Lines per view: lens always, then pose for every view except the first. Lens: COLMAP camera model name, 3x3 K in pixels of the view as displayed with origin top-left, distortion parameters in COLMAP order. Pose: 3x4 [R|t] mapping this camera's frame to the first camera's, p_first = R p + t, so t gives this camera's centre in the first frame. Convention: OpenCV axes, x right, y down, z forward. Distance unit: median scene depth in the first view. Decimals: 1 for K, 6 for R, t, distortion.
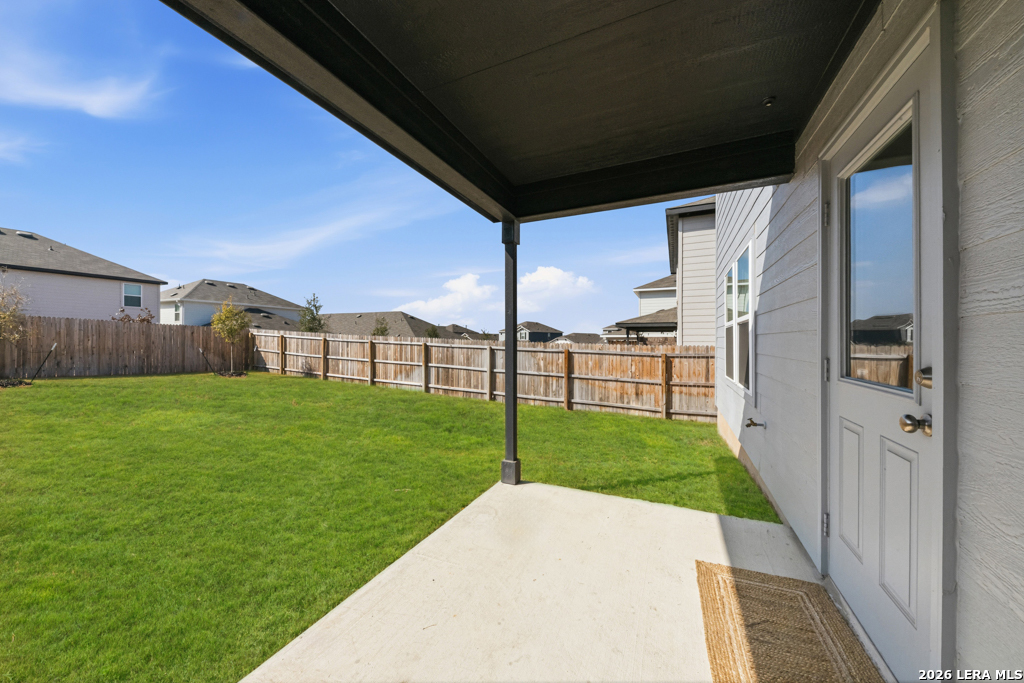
lens RADIAL K [[349.8, 0, 513.5], [0, 349.8, 341.7], [0, 0, 1]] dist [0.001503, -0.001045]
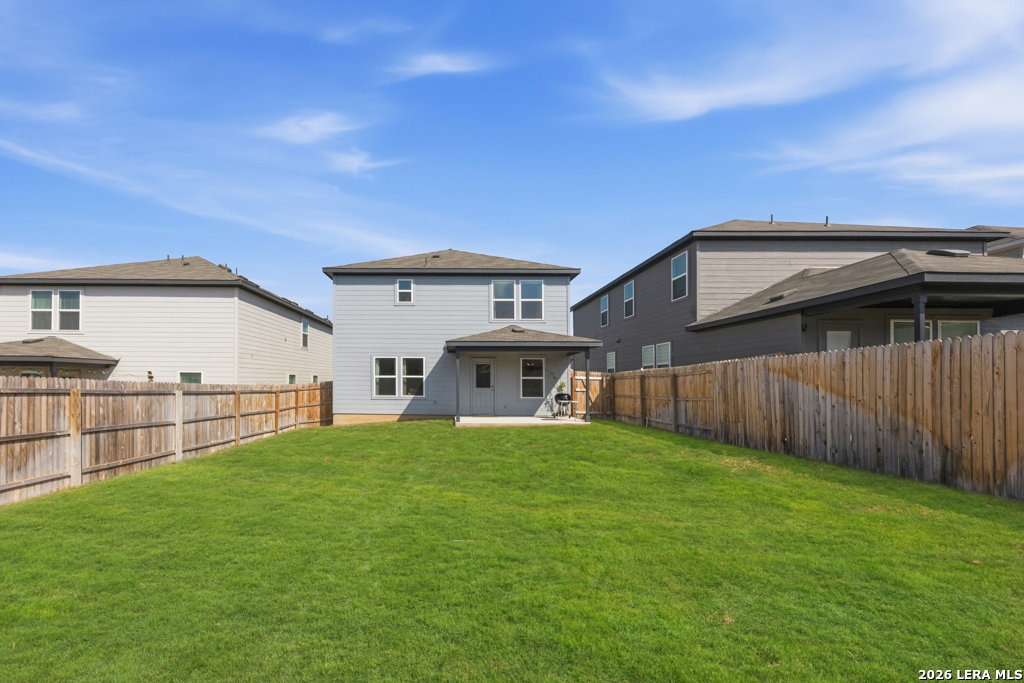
lens RADIAL K [[375.8, 0, 448.9], [0, 375.8, 378.4], [0, 0, 1]] dist [0.003800, -0.000379]
pose [[-0.402135, -0.002544, 0.915577, -0.876774], [-0.006915, 0.999976, -0.000258, -0.013080], [-0.915554, -0.006435, -0.402143, 0.654984]]
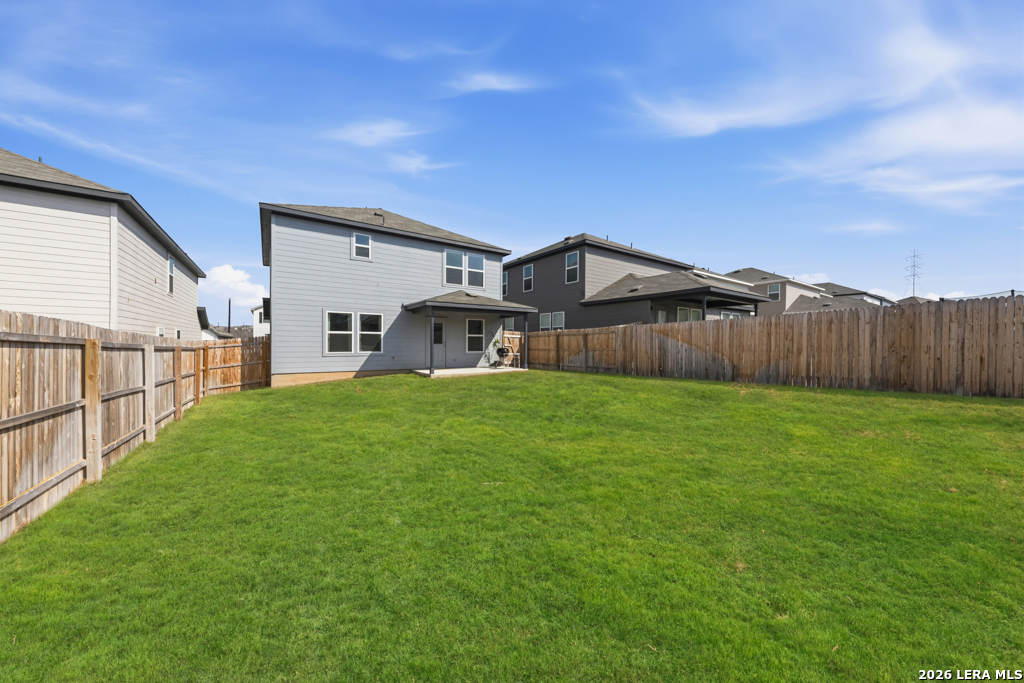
lens RADIAL K [[349.8, 0, 517.7], [0, 349.8, 342.1], [0, 0, 1]] dist [0.001503, -0.001045]
pose [[-0.863394, -0.011693, 0.504394, -0.710501], [-0.011372, 0.999928, 0.003714, 0.001394], [-0.504402, -0.002530, -0.863465, 0.993594]]
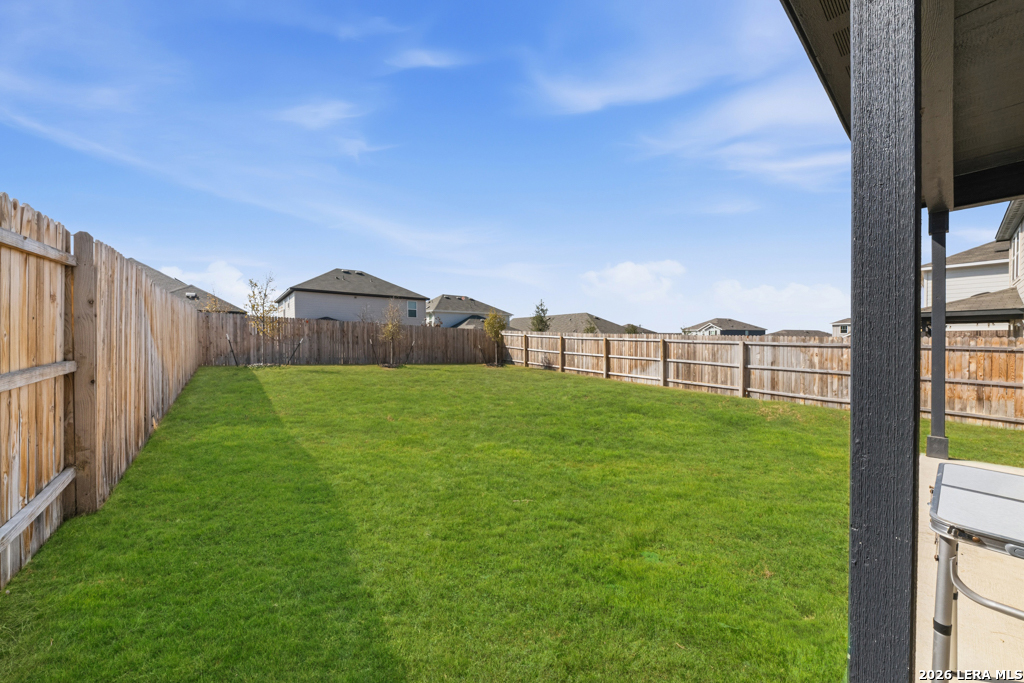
lens RADIAL K [[349.8, 0, 512.5], [0, 349.8, 348.2], [0, 0, 1]] dist [0.001503, -0.001045]
pose [[0.892262, 0.000489, -0.451518, -0.165589], [0.007142, 0.999859, 0.015195, 0.010131], [0.451462, -0.016782, 0.892132, -0.131379]]
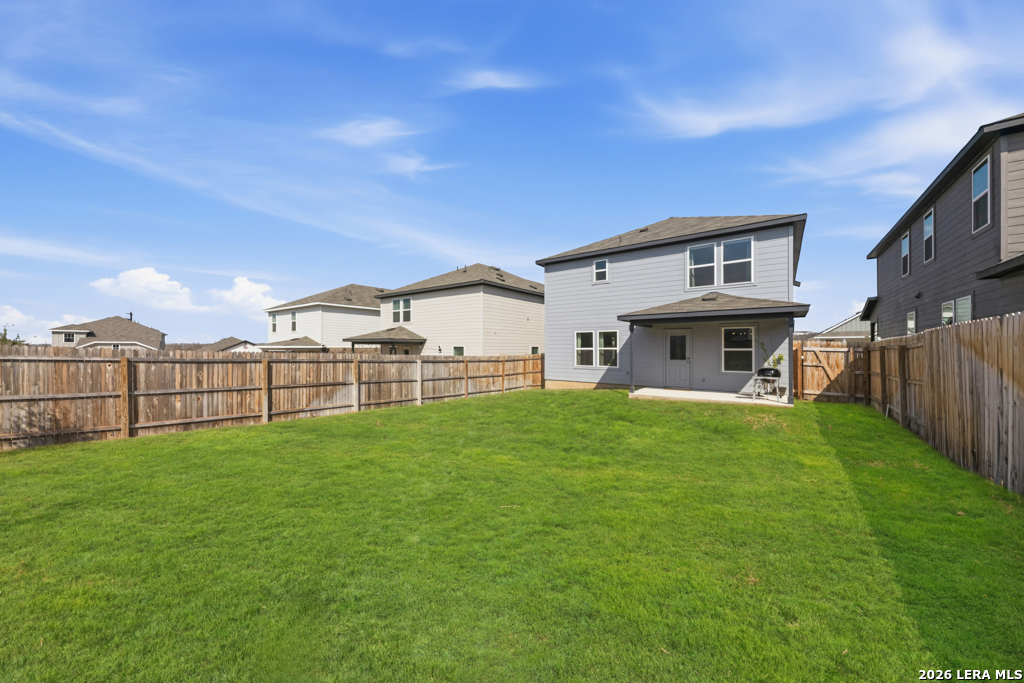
lens RADIAL K [[349.8, 0, 513.9], [0, 349.8, 352.3], [0, 0, 1]] dist [0.001503, -0.001045]
pose [[0.207795, -0.017034, 0.978024, -0.981168], [0.002495, 0.999854, 0.016884, -0.026531], [-0.978169, -0.001068, 0.207807, 0.356162]]
